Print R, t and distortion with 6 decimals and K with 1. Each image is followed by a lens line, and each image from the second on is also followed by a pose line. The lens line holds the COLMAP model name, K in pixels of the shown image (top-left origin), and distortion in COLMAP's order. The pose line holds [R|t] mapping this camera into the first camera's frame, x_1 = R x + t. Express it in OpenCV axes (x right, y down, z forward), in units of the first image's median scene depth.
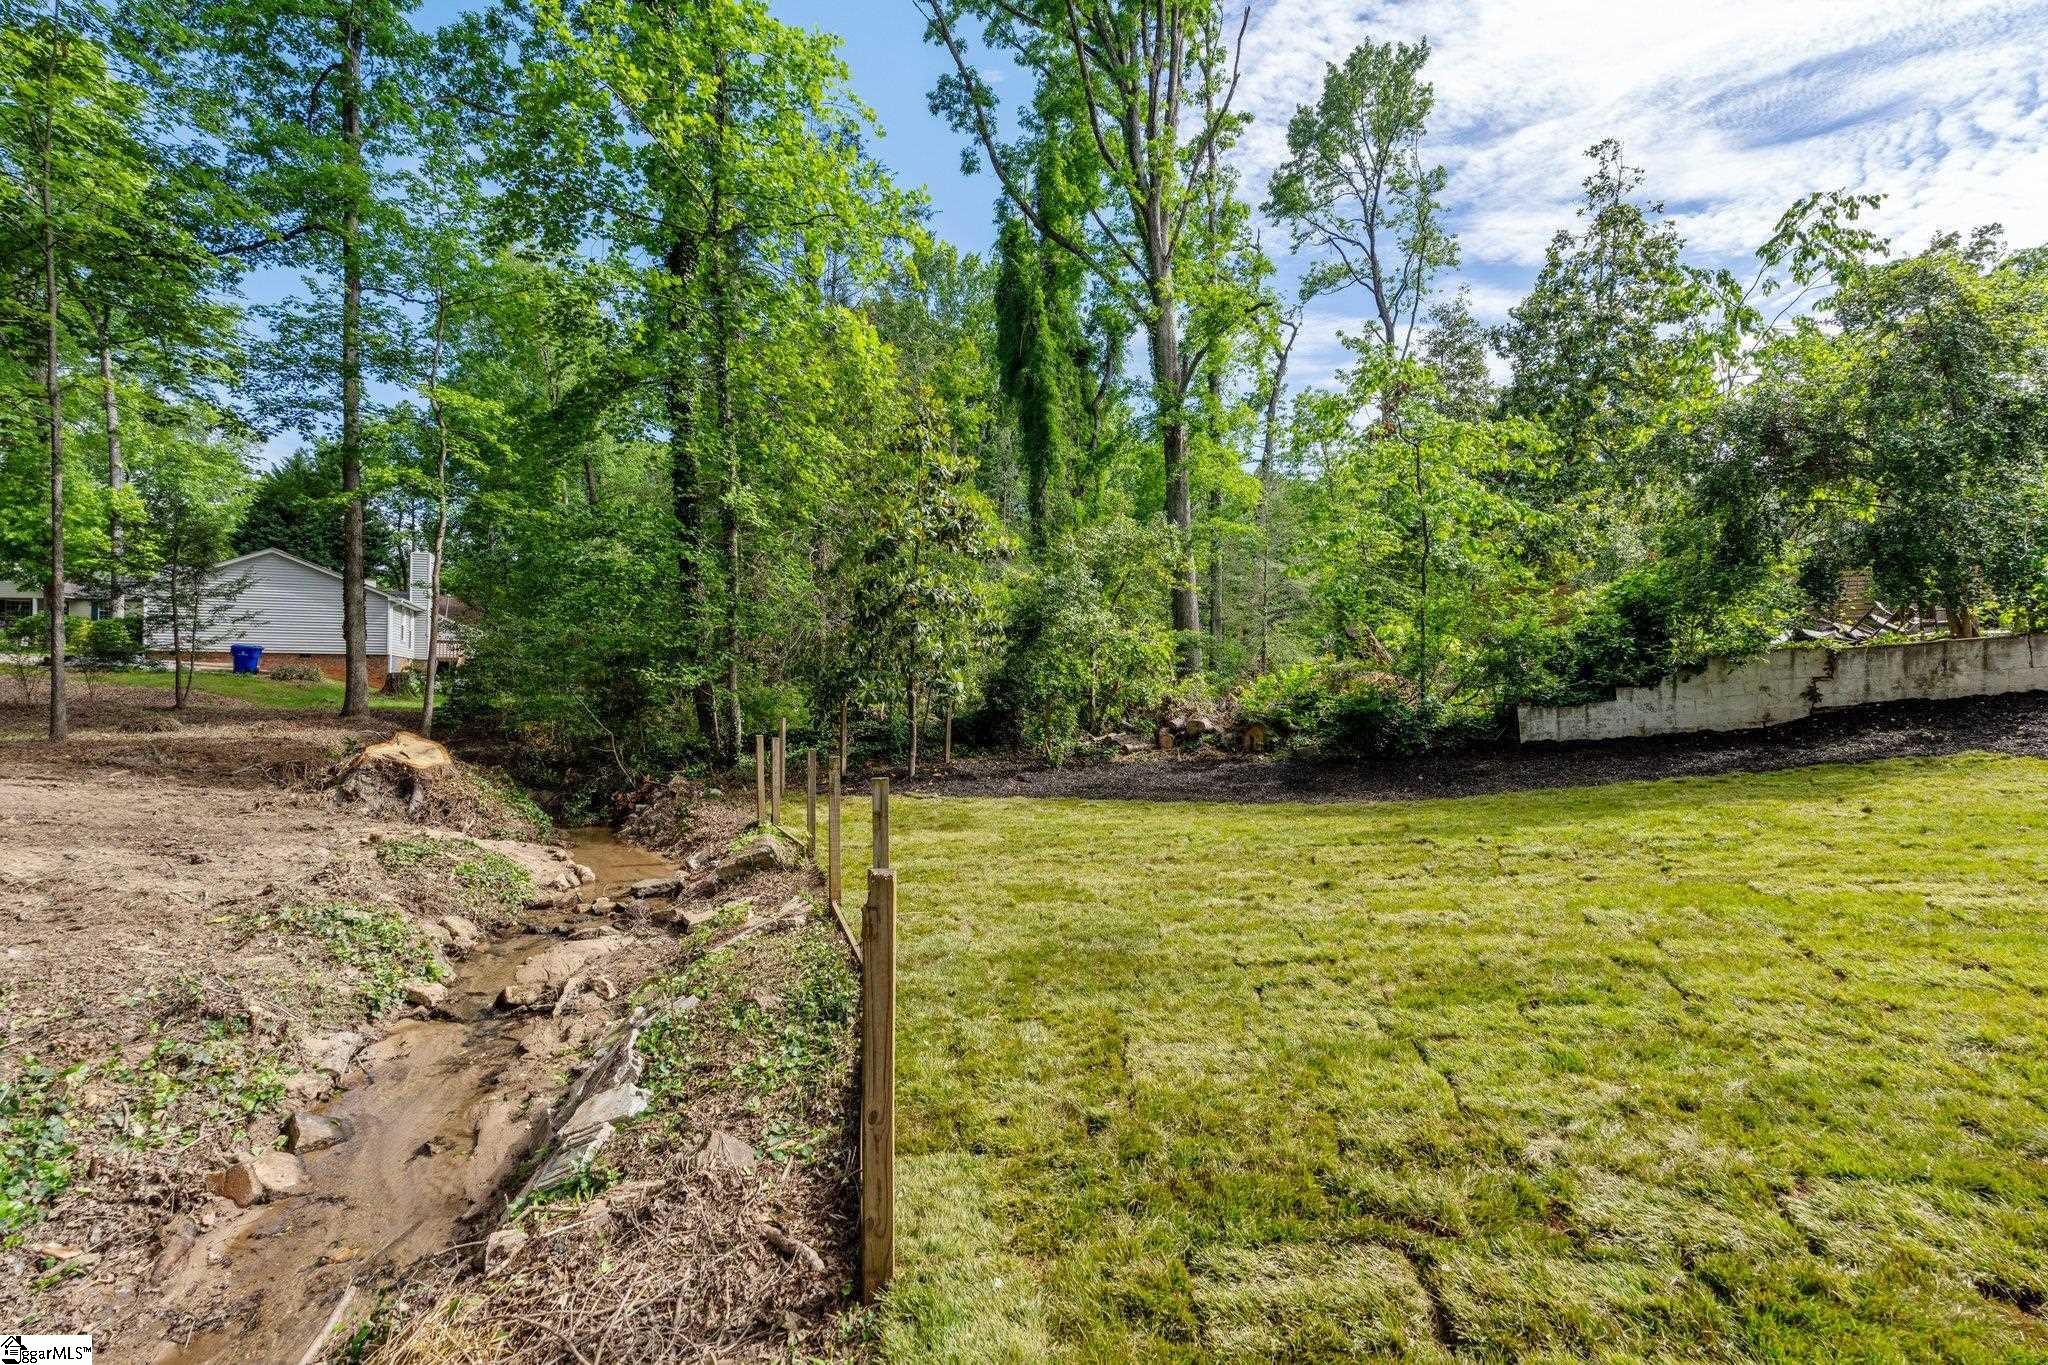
lens RADIAL K [[900.4, 0, 1025.7], [0, 900.4, 676.4], [0, 0, 1]] dist [0.001992, -0.003163]
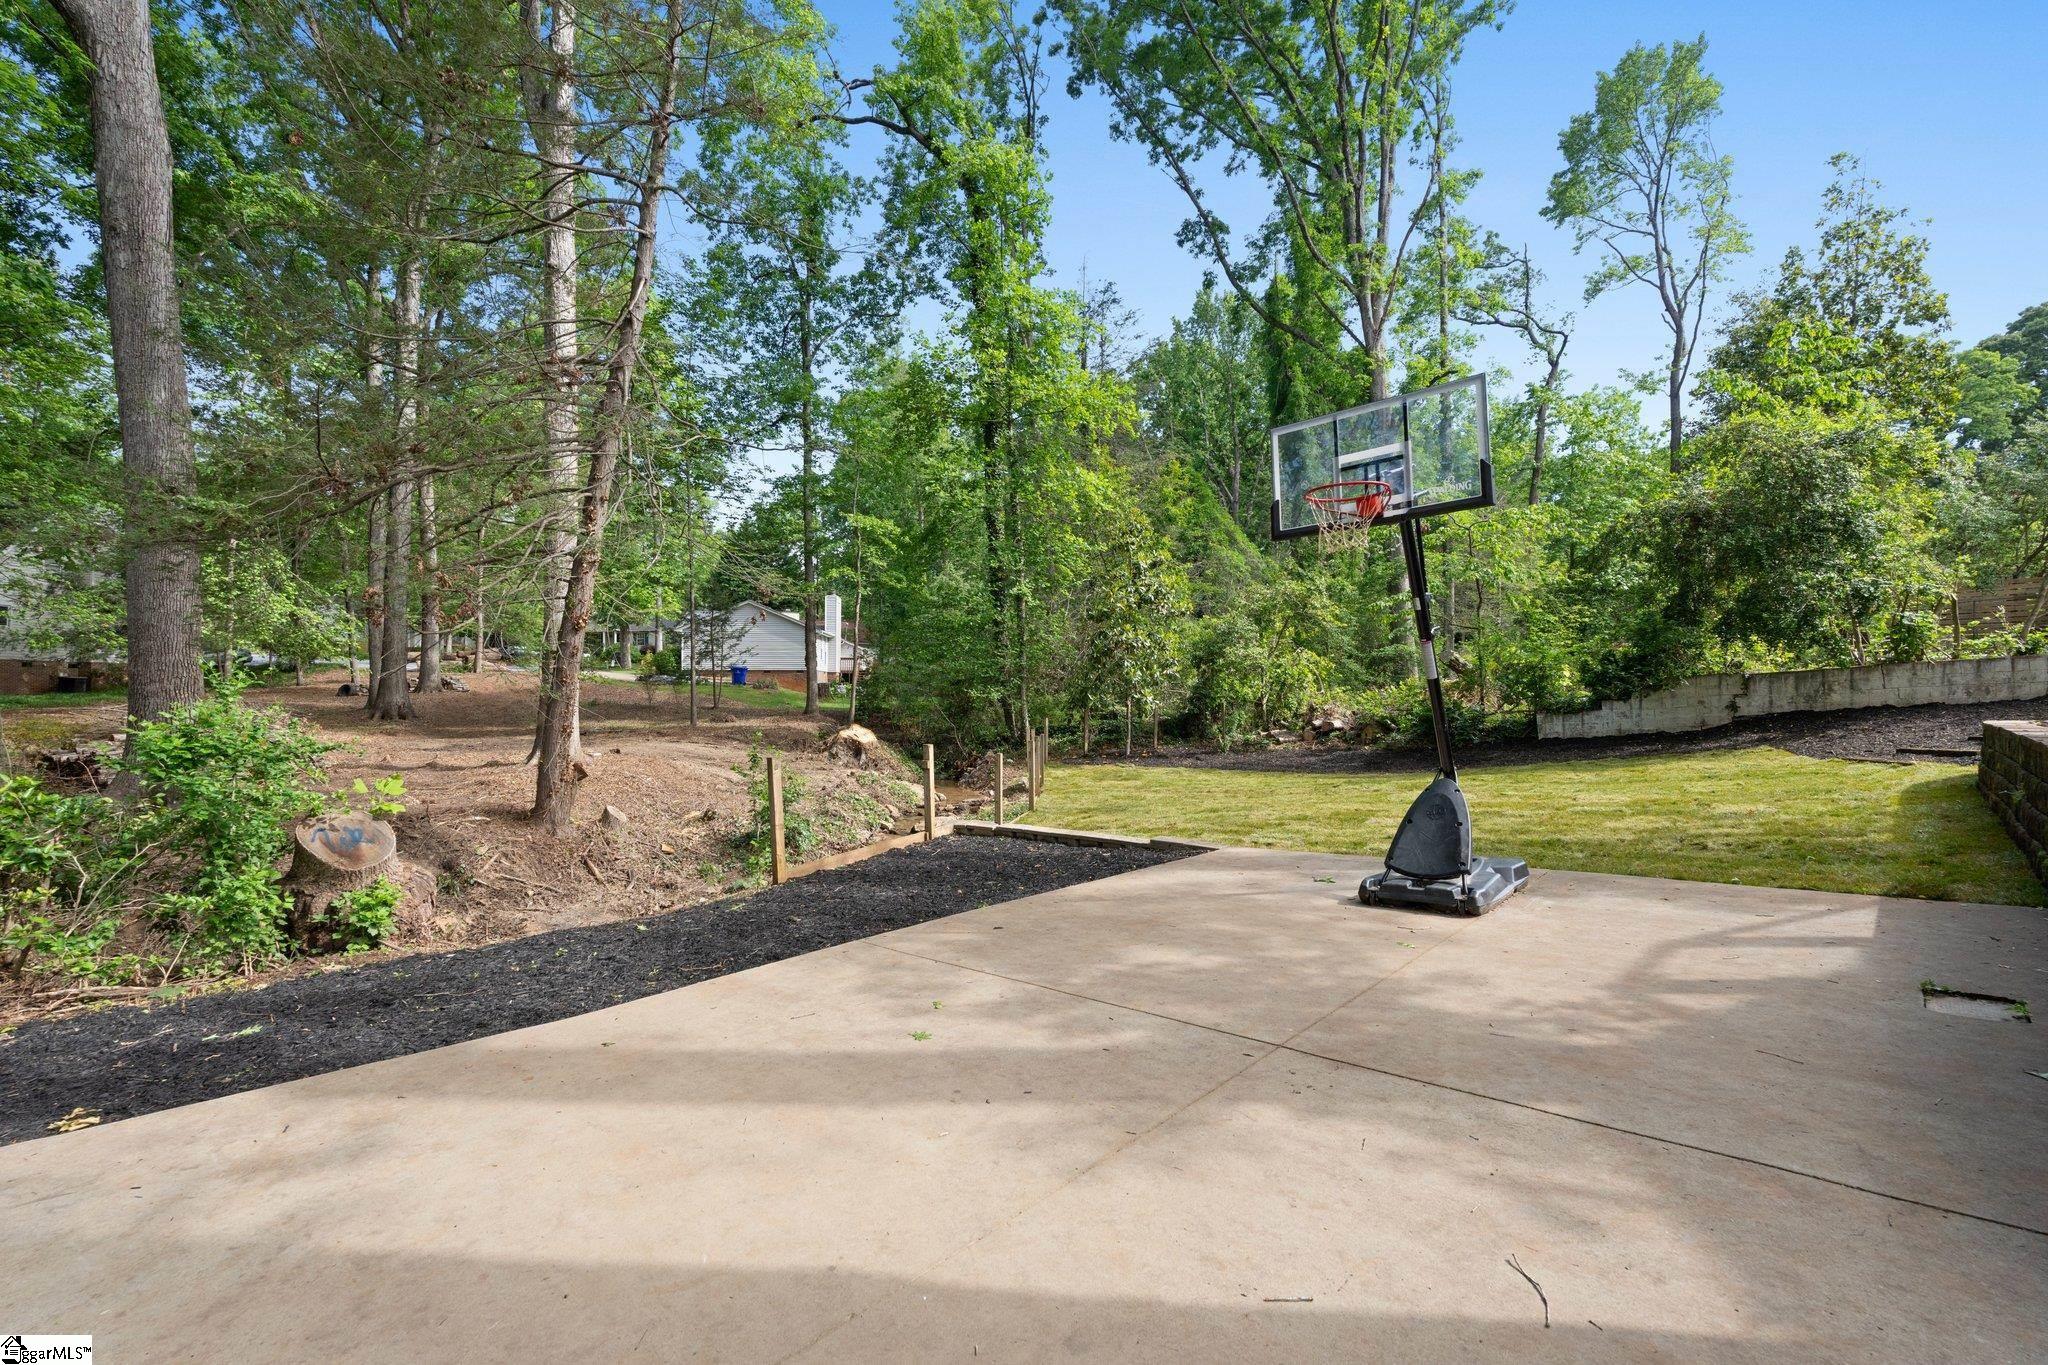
lens RADIAL K [[900.4, 0, 1027.1], [0, 900.4, 690.3], [0, 0, 1]] dist [0.001992, -0.003163]
pose [[0.936682, -0.002986, -0.350168, 0.240166], [0.009465, 0.999814, 0.016793, -0.028421], [0.350052, -0.019044, 0.936537, -0.496121]]
